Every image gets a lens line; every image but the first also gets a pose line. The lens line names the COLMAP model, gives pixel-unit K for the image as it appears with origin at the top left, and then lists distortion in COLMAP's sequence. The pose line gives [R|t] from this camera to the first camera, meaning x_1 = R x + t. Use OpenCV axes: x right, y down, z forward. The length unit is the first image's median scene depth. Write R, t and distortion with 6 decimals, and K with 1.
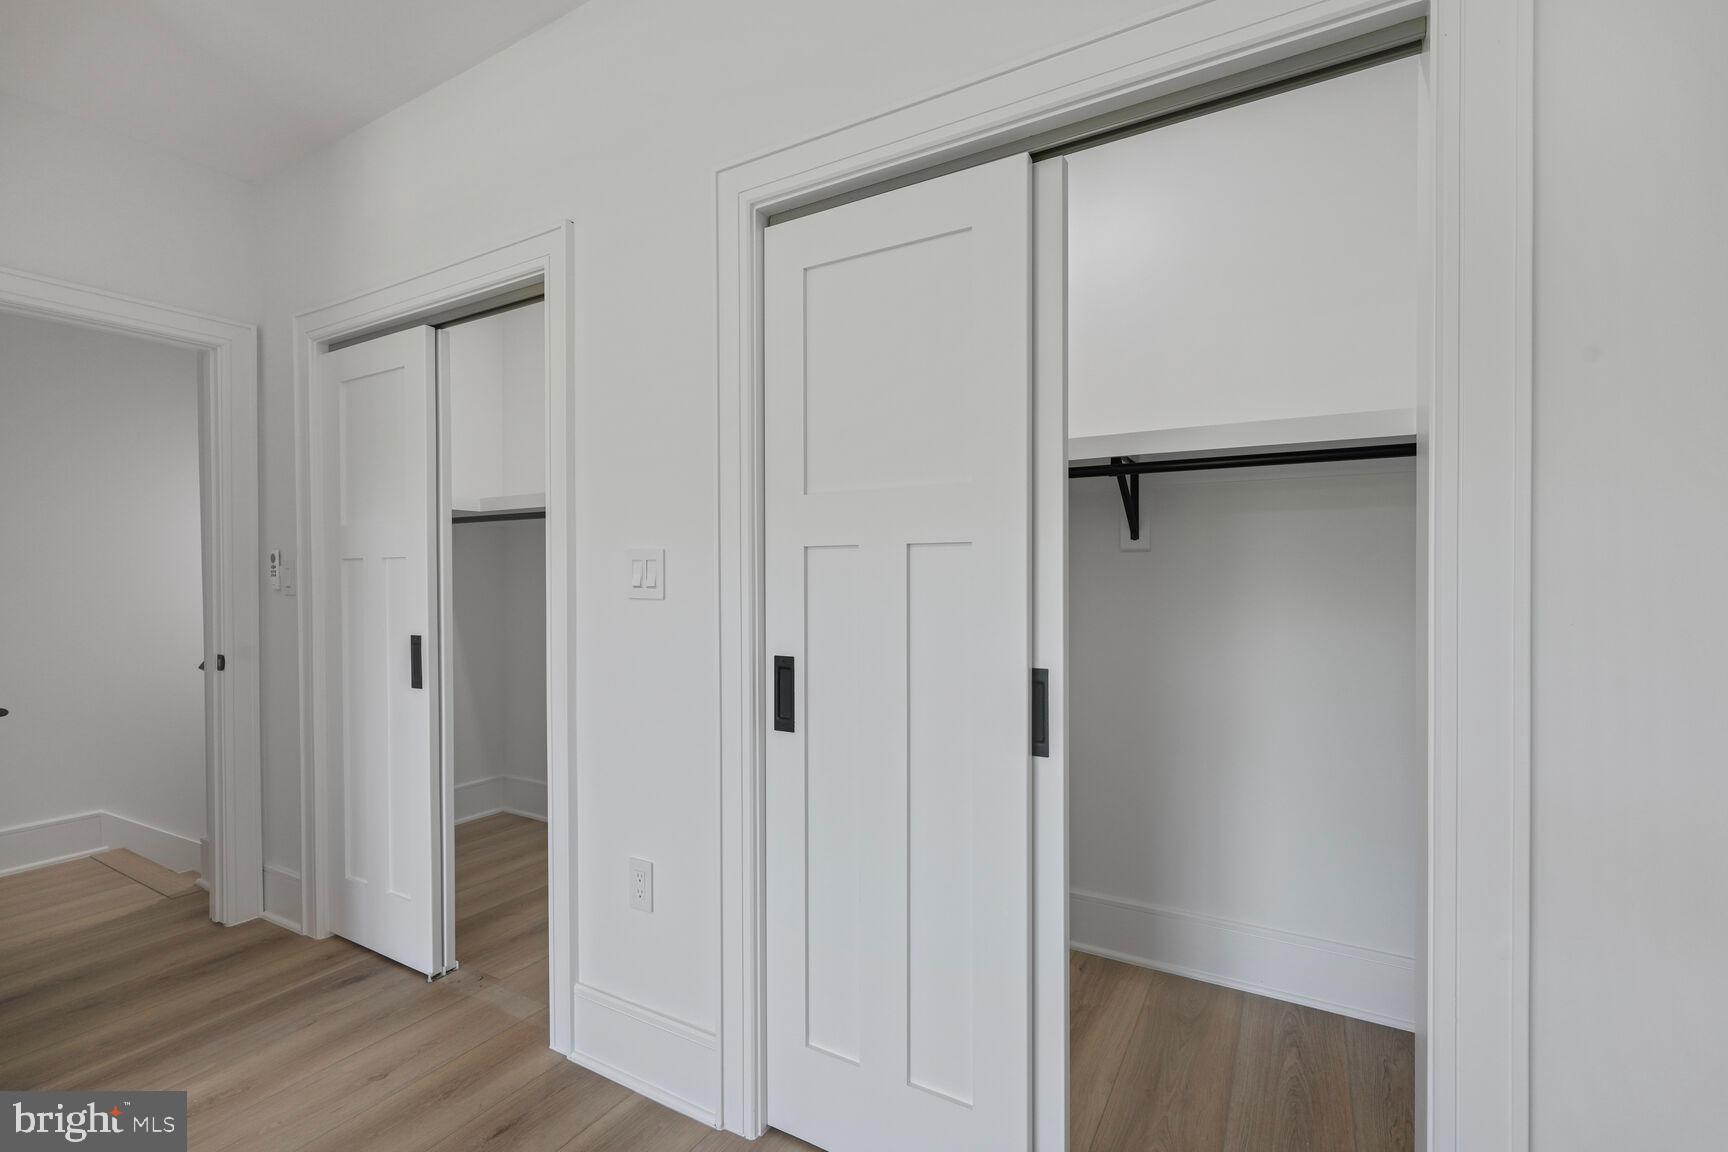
lens RADIAL K [[772.1, 0, 864.0], [0, 772.1, 576.0], [0, 0, 1]] dist [-0.001840, -0.000216]
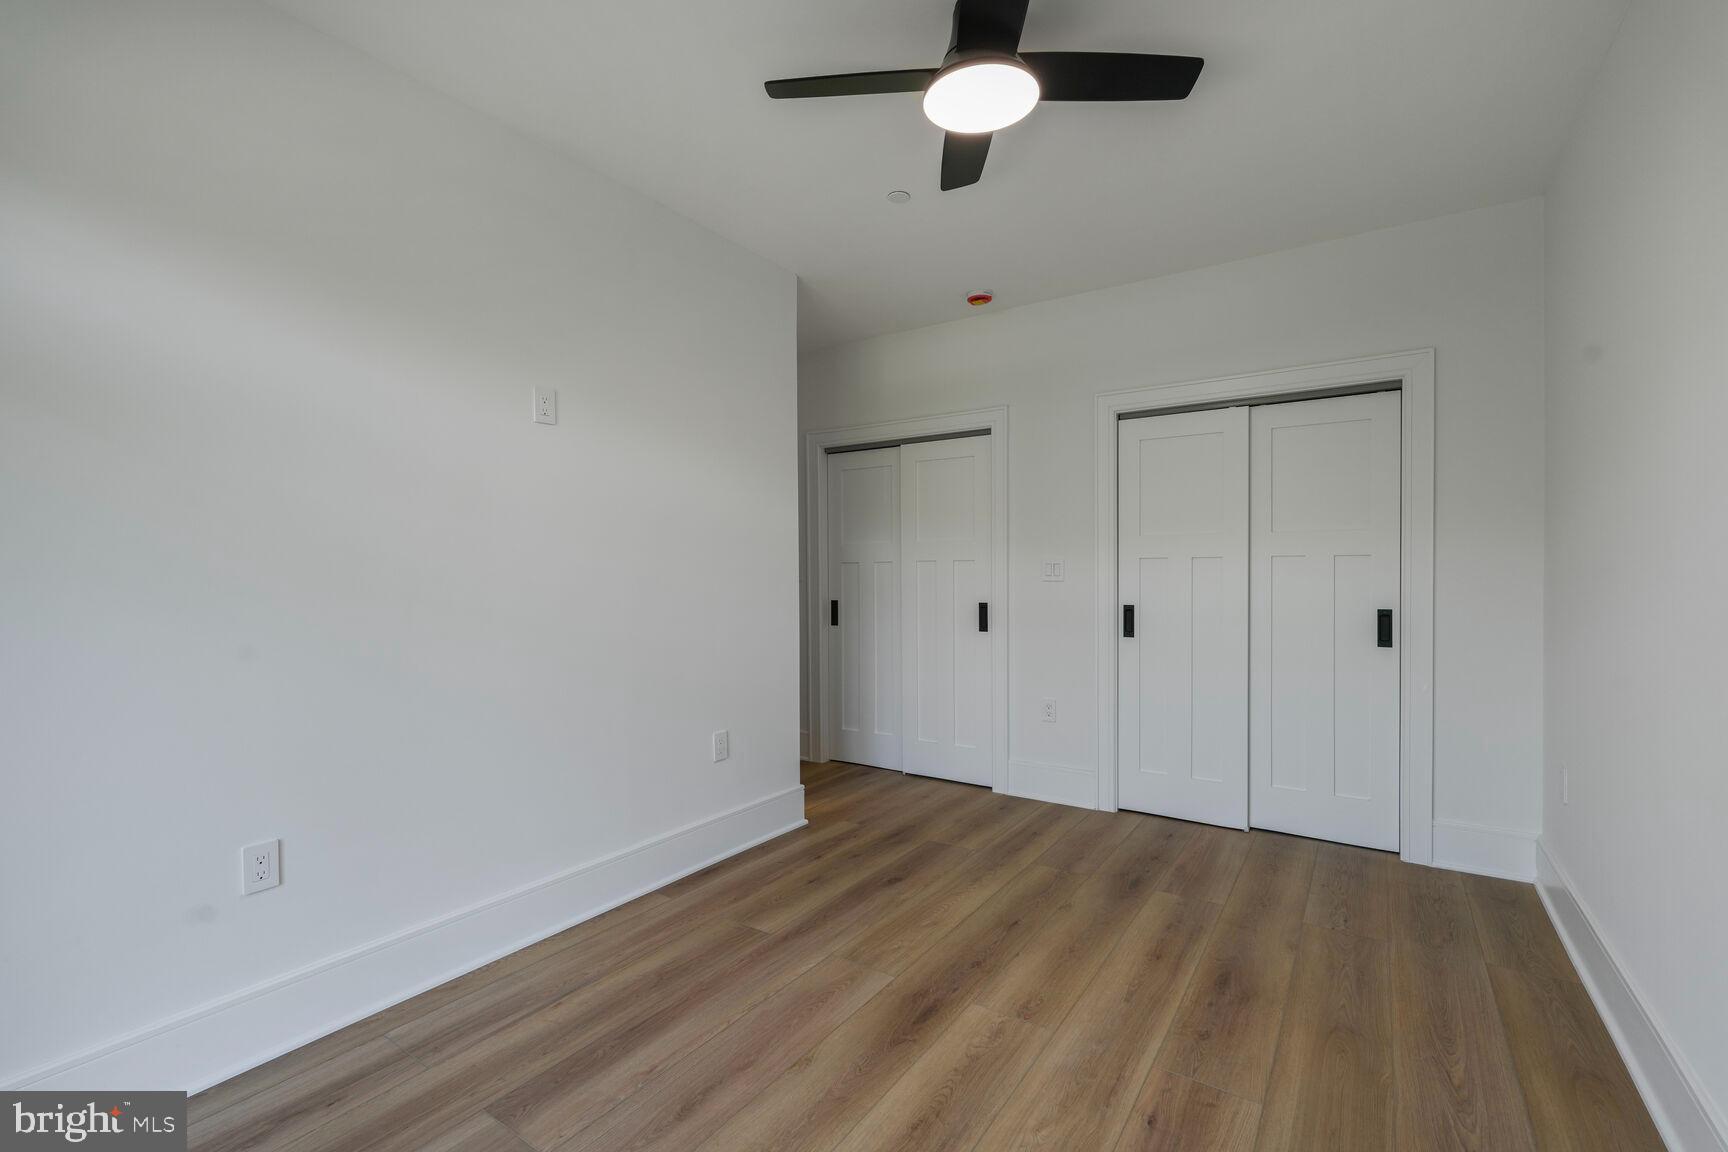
lens RADIAL K [[755.1, 0, 866.0], [0, 755.1, 578.0], [0, 0, 1]] dist [-0.003385, -0.000634]
pose [[0.998042, 0.001133, -0.062539, -0.695112], [-0.000846, 0.999989, 0.004609, 0.011296], [0.062543, -0.004547, 0.998032, -1.224963]]
